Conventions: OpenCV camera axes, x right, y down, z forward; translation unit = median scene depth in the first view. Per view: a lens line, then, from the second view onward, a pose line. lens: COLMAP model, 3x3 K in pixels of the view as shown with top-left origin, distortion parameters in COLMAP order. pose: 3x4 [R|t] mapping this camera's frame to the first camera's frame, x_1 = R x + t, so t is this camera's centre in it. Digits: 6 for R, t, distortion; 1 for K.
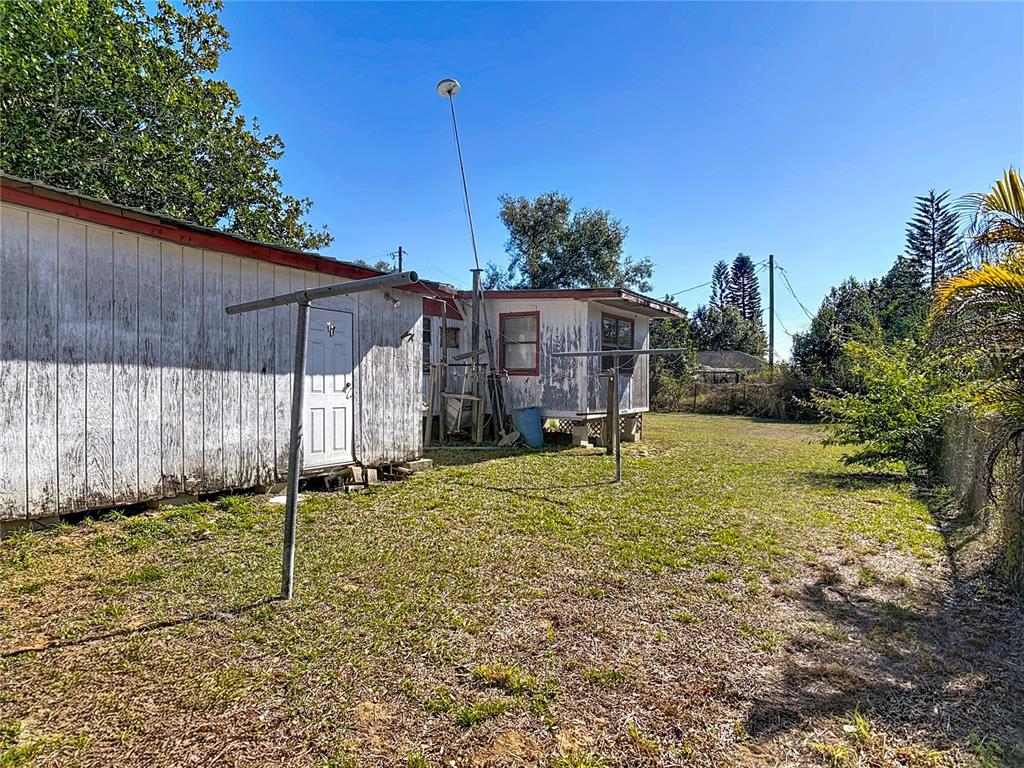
lens RADIAL K [[601.2, 0, 510.6], [0, 601.2, 379.8], [0, 0, 1]] dist [-0.002029, -0.001196]
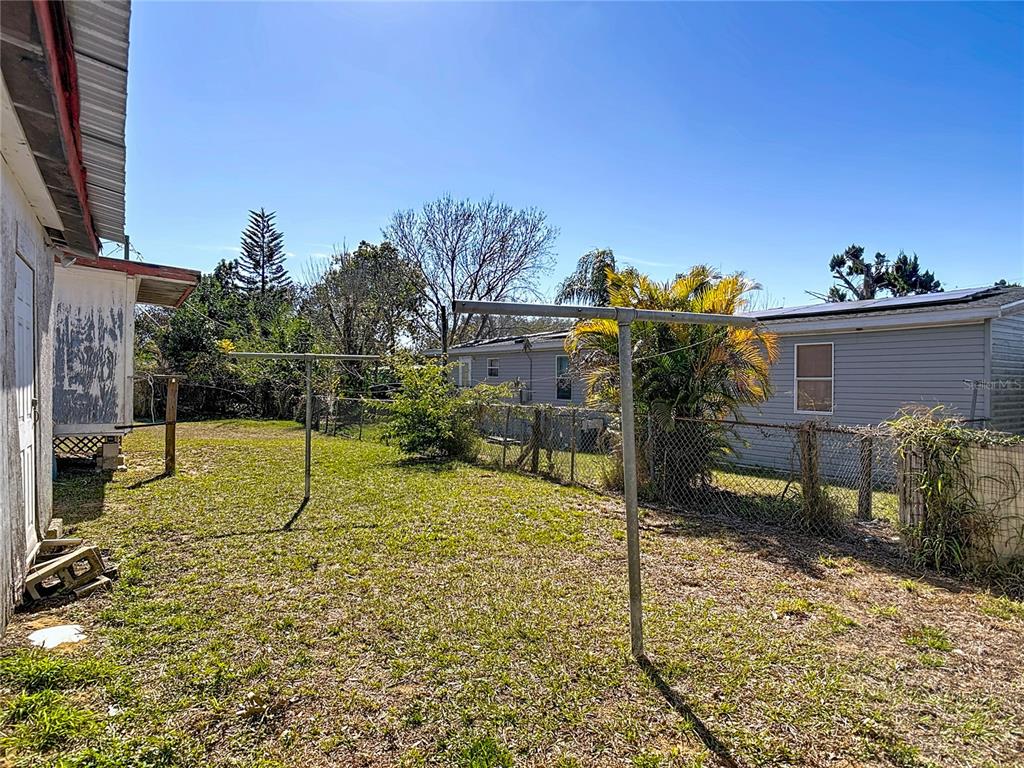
lens RADIAL K [[601.2, 0, 510.6], [0, 601.2, 379.8], [0, 0, 1]] dist [-0.002029, -0.001196]
pose [[0.406889, -0.007965, 0.913443, -0.364331], [-0.004708, 0.999930, 0.010816, -0.011760], [-0.913466, -0.008701, 0.406823, 0.249089]]
